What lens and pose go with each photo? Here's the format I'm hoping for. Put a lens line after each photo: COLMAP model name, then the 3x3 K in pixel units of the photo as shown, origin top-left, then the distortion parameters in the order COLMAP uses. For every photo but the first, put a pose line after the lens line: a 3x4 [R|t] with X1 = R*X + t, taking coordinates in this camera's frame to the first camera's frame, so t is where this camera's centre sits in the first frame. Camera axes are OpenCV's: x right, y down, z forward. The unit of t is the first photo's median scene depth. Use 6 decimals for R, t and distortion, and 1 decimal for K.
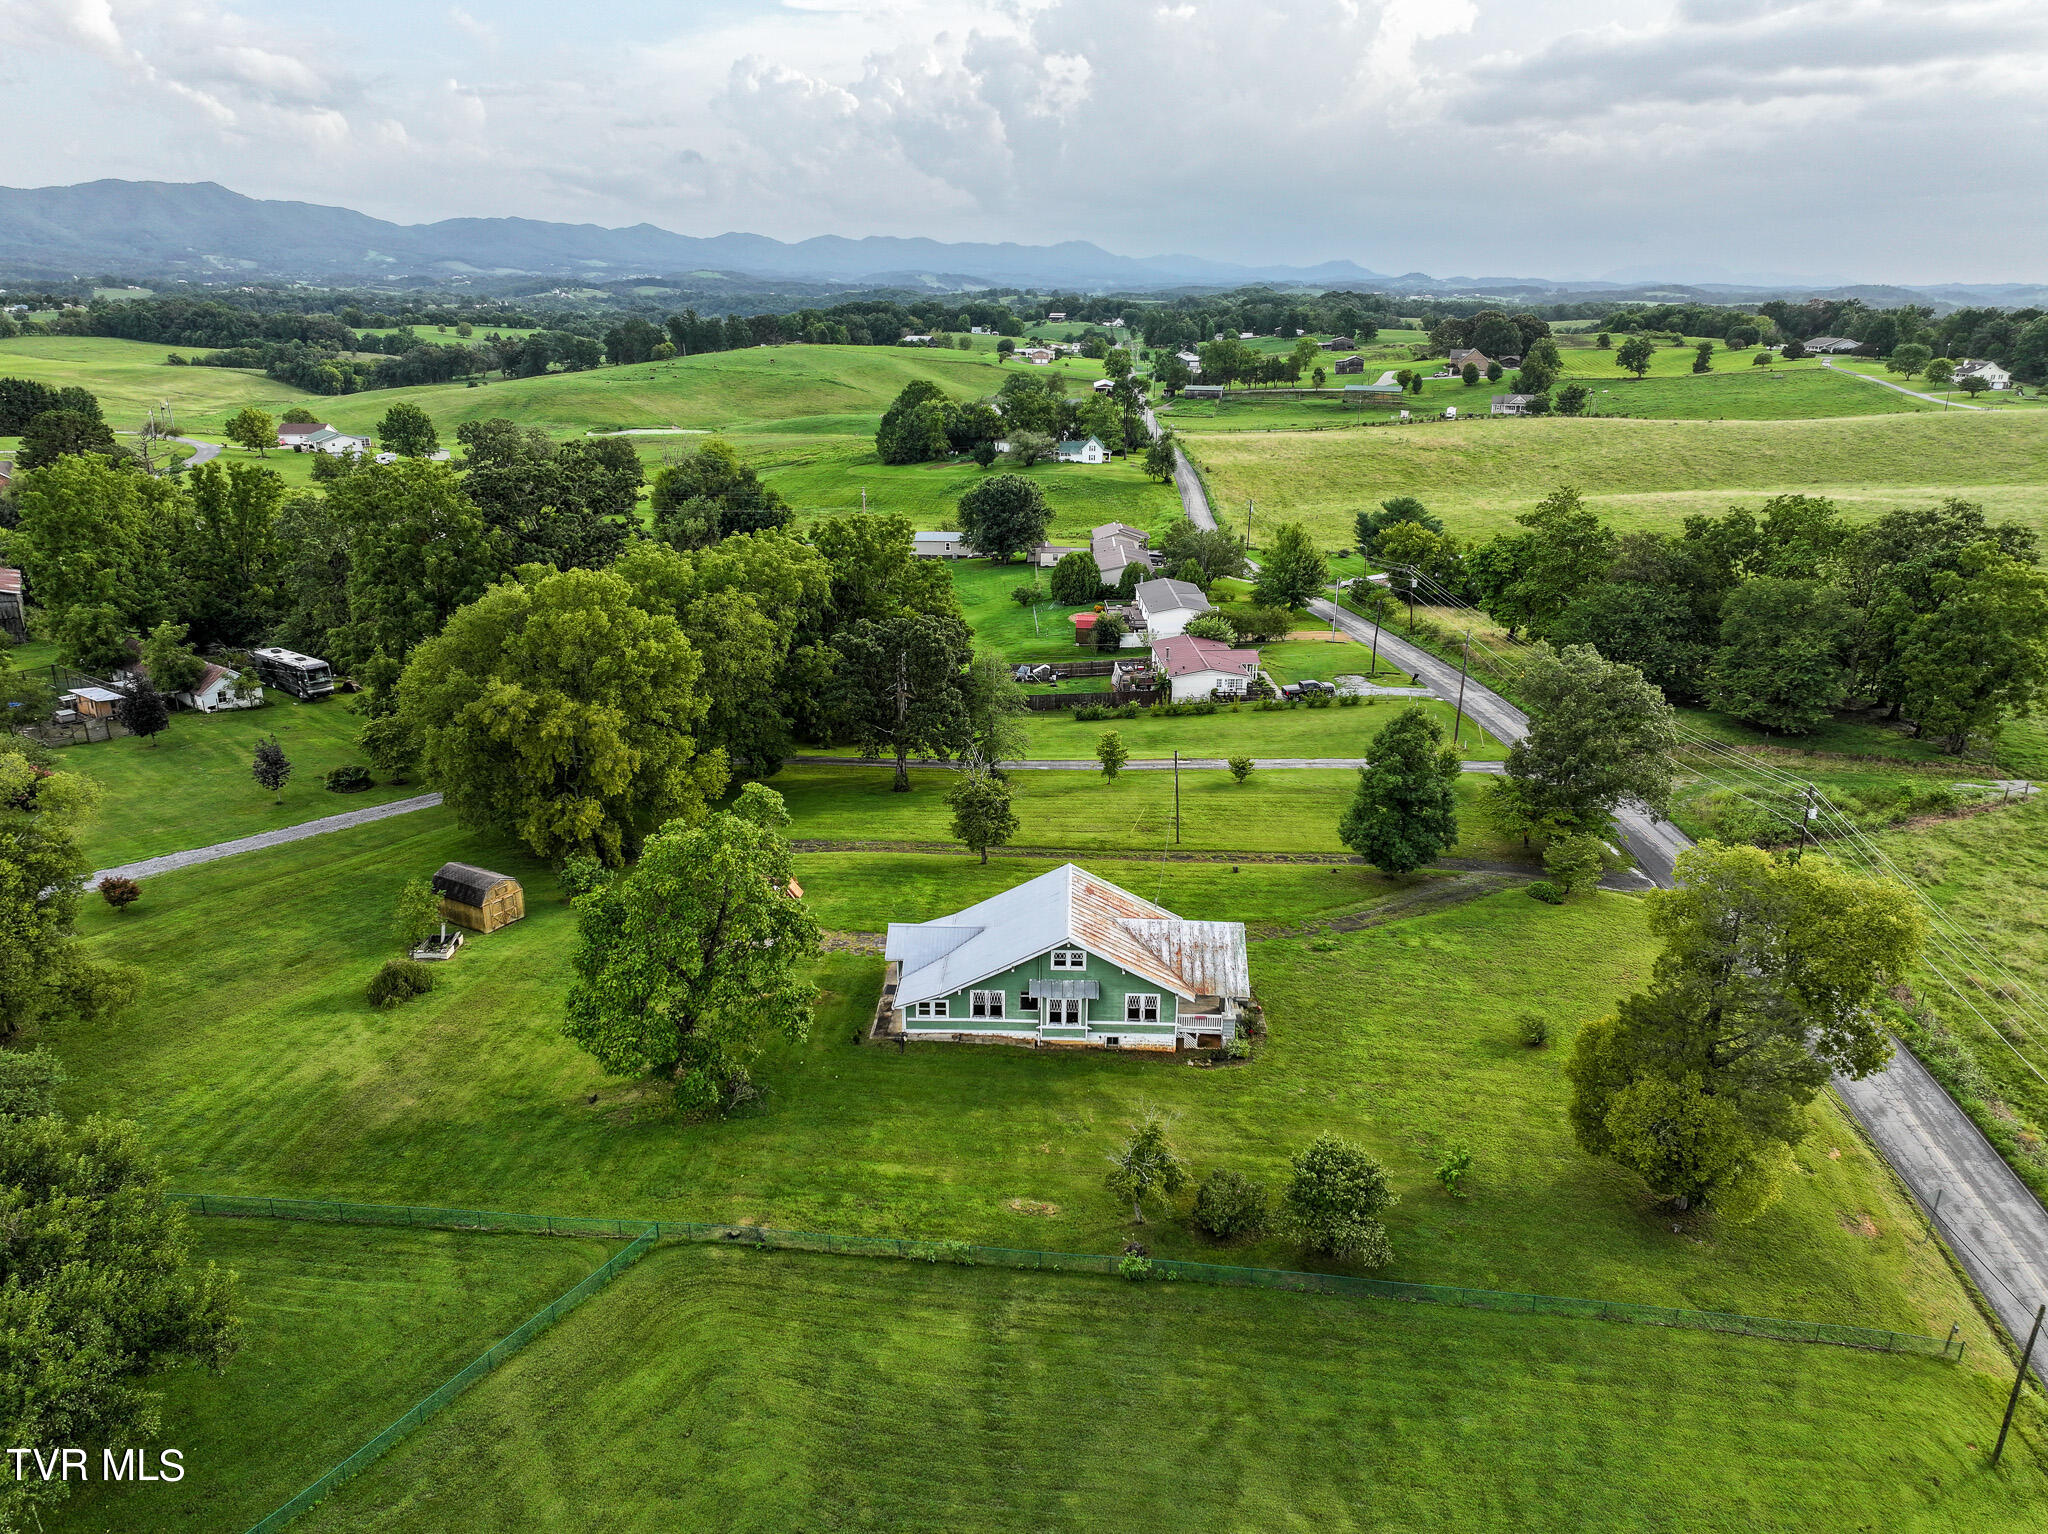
lens RADIAL K [[1430.0, 0, 1020.8], [0, 1430.0, 764.7], [0, 0, 1]] dist [-0.004129, -0.001057]
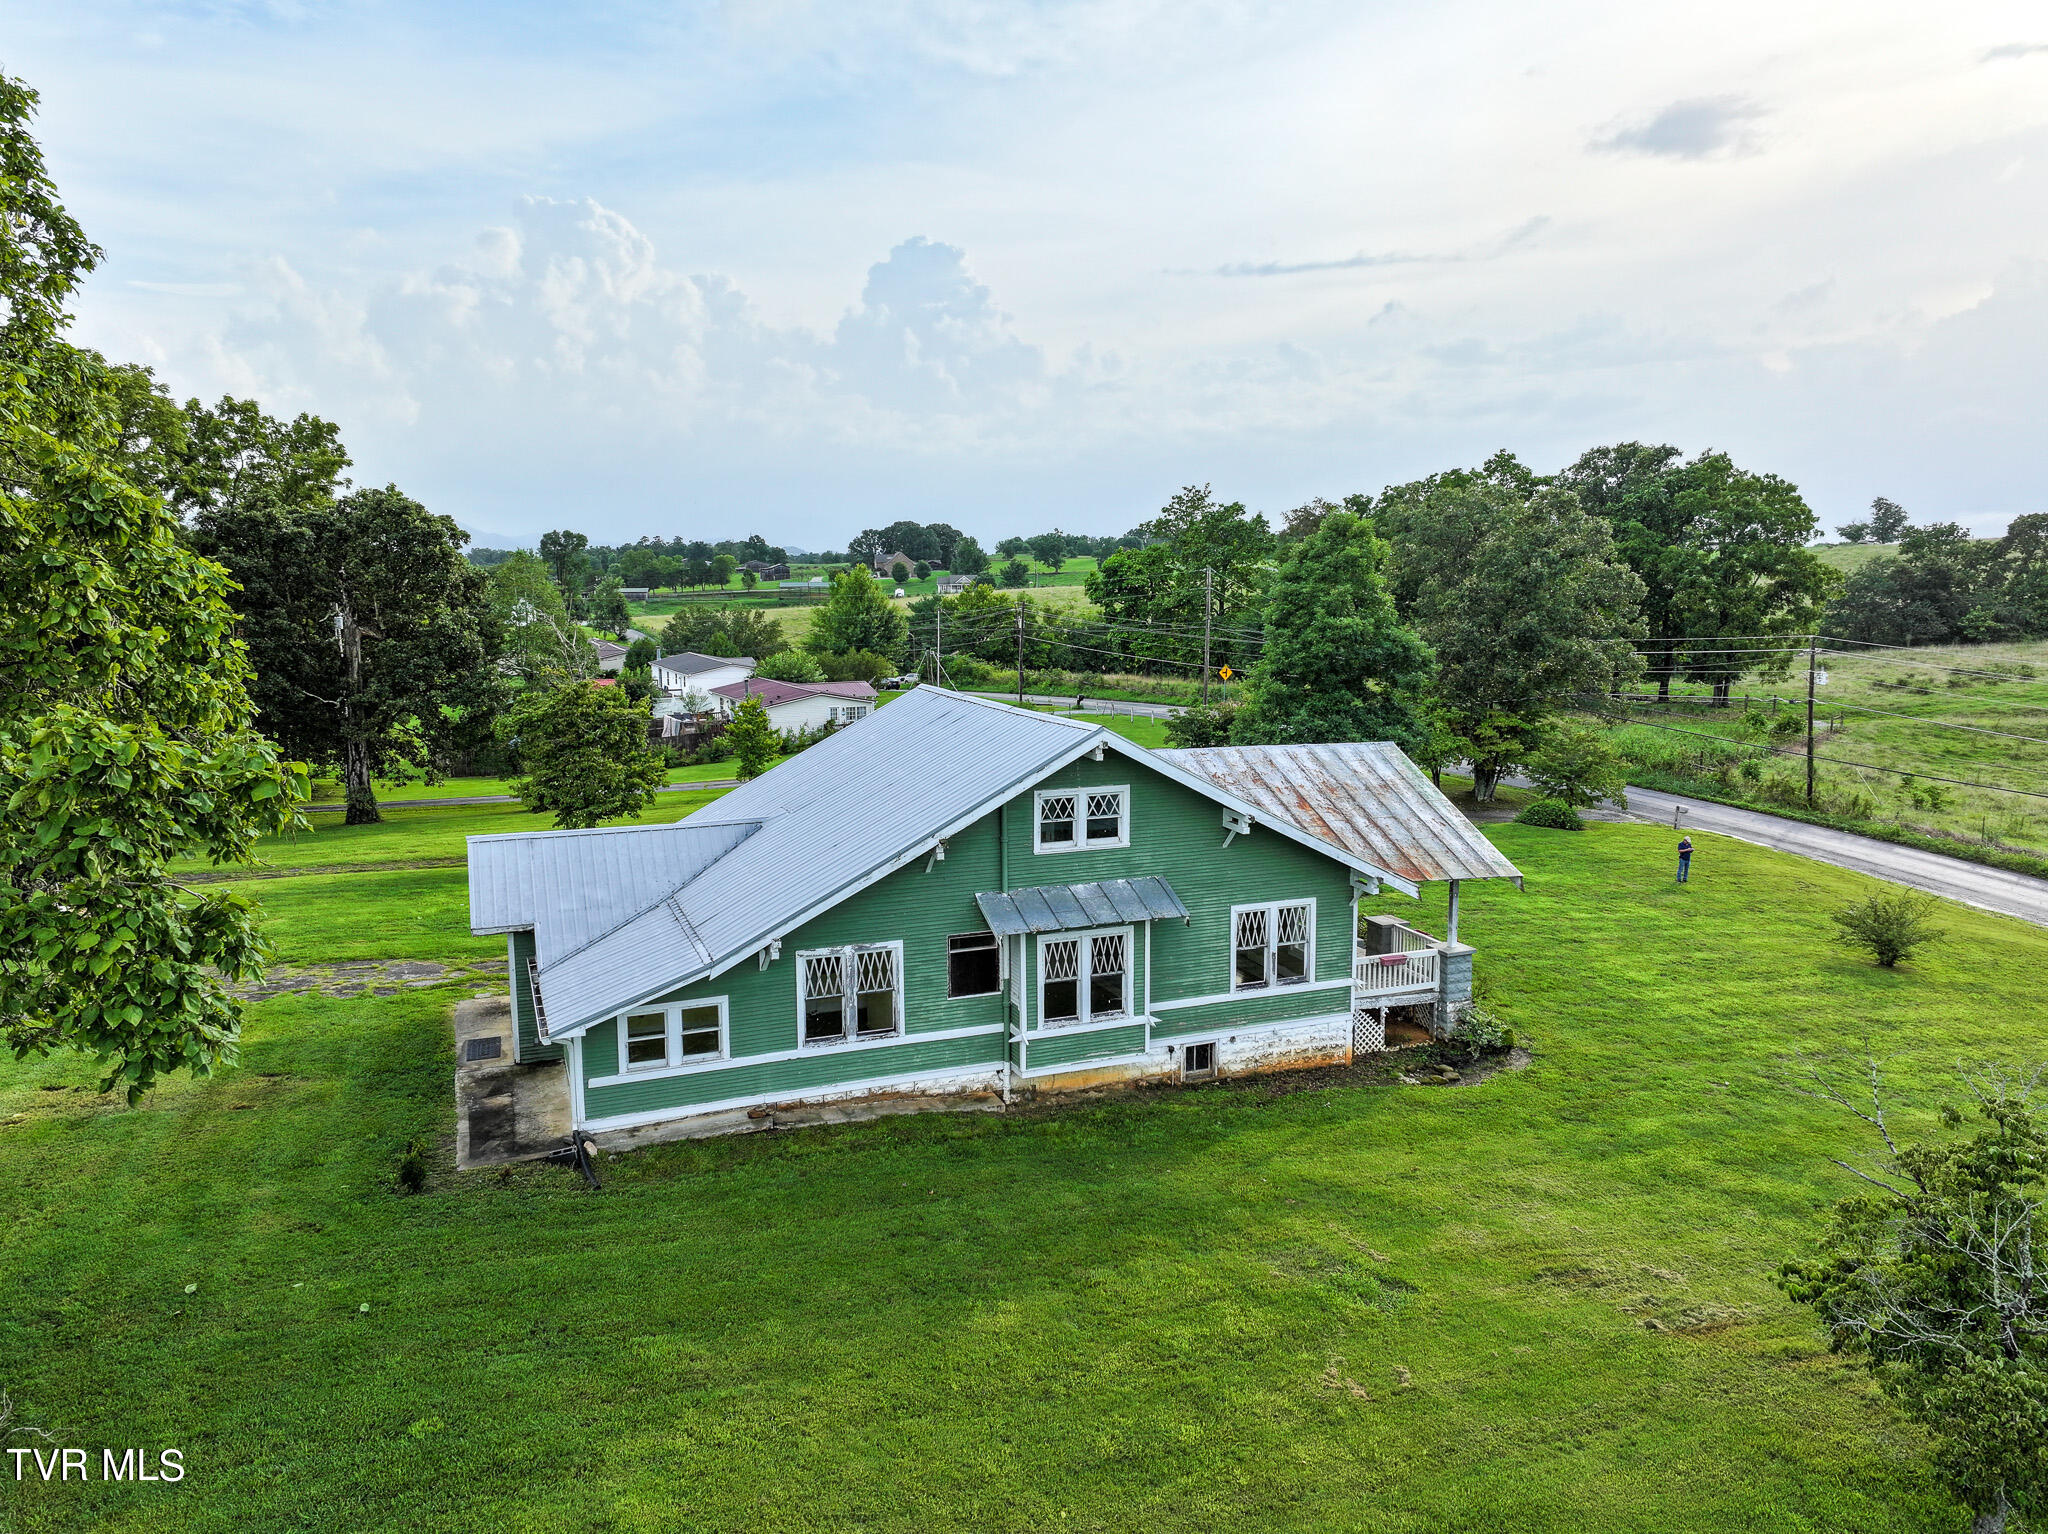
lens RADIAL K [[1430.0, 0, 1026.3], [0, 1430.0, 774.7], [0, 0, 1]] dist [-0.004129, -0.001057]
pose [[0.913532, -0.066770, 0.401250, -0.111279], [0.136151, 0.979730, -0.146945, 0.171442], [-0.383305, 0.188869, 0.904105, 0.687273]]
